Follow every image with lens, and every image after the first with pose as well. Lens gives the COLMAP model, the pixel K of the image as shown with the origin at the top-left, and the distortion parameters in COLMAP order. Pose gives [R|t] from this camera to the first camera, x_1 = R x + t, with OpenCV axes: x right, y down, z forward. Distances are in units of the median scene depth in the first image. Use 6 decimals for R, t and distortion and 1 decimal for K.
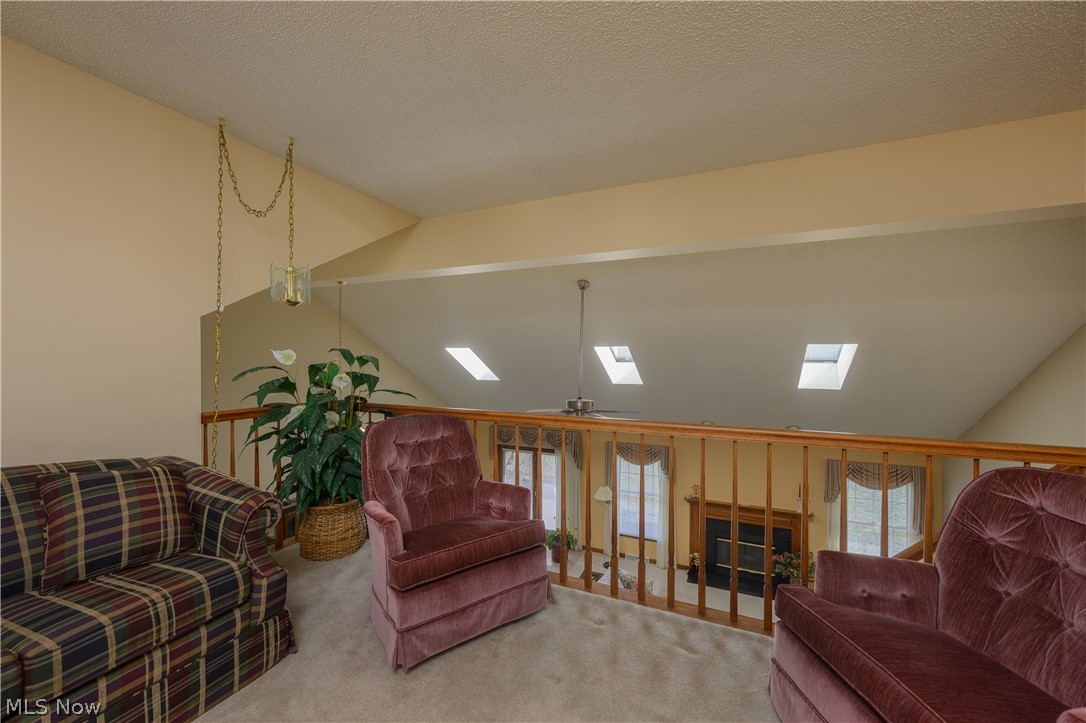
lens RADIAL K [[431.9, 0, 540.1], [0, 431.9, 358.9], [0, 0, 1]] dist [-0.000880, -0.000506]
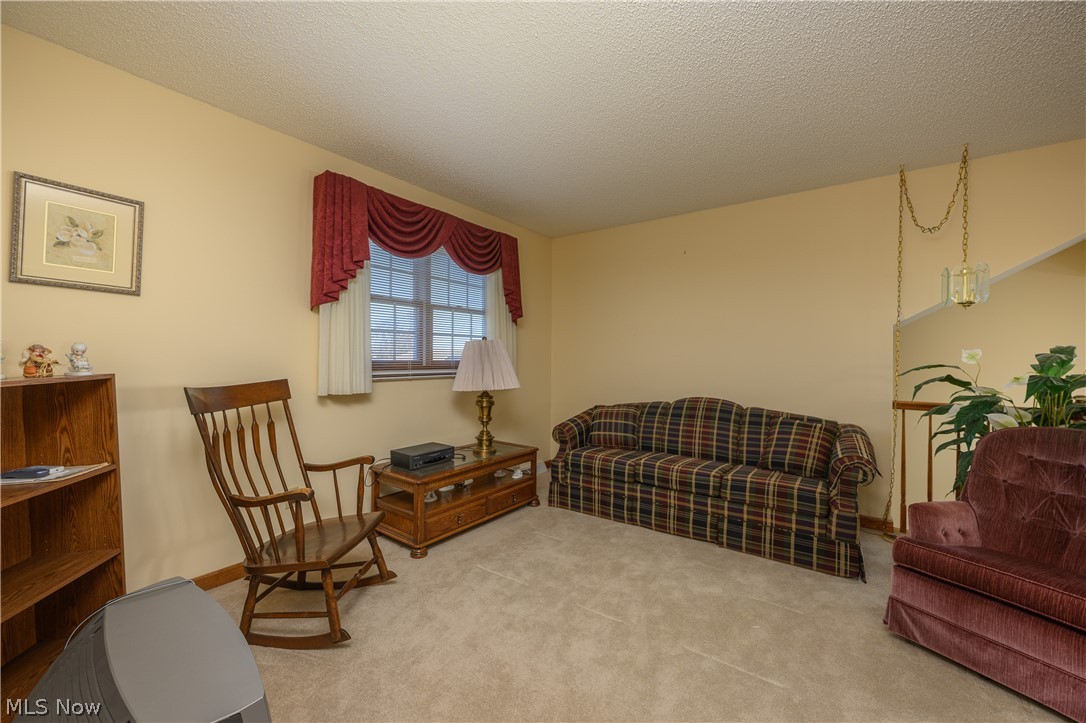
lens RADIAL K [[431.9, 0, 540.4], [0, 431.9, 360.6], [0, 0, 1]] dist [-0.000880, -0.000506]
pose [[-0.204901, 0.002002, -0.978781, 0.975478], [-0.006795, 0.999971, 0.003468, 0.013923], [0.978759, 0.007361, -0.204881, 0.327389]]
